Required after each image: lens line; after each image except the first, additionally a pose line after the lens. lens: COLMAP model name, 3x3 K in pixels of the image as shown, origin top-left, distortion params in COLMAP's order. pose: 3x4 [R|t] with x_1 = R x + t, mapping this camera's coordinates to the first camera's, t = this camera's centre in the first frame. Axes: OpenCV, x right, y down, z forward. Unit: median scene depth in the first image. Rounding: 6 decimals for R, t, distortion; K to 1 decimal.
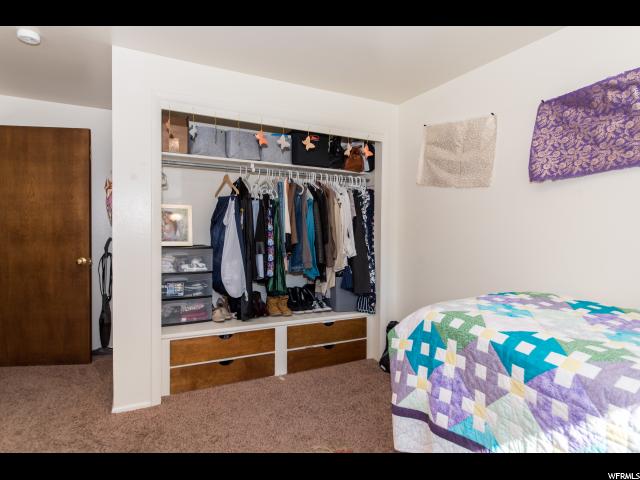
lens RADIAL K [[377.8, 0, 323.5], [0, 377.8, 237.6], [0, 0, 1]] dist [0.003910, 0.002435]
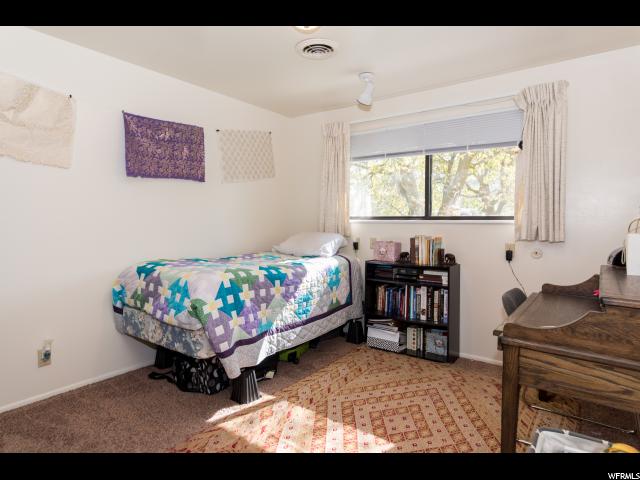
lens RADIAL K [[377.8, 0, 319.7], [0, 377.8, 238.4], [0, 0, 1]] dist [0.003910, 0.002435]
pose [[-0.426443, -0.054382, 0.902878, -1.257502], [0.011906, 0.997767, 0.065721, -0.022724], [-0.904436, 0.038776, -0.424843, 1.430028]]
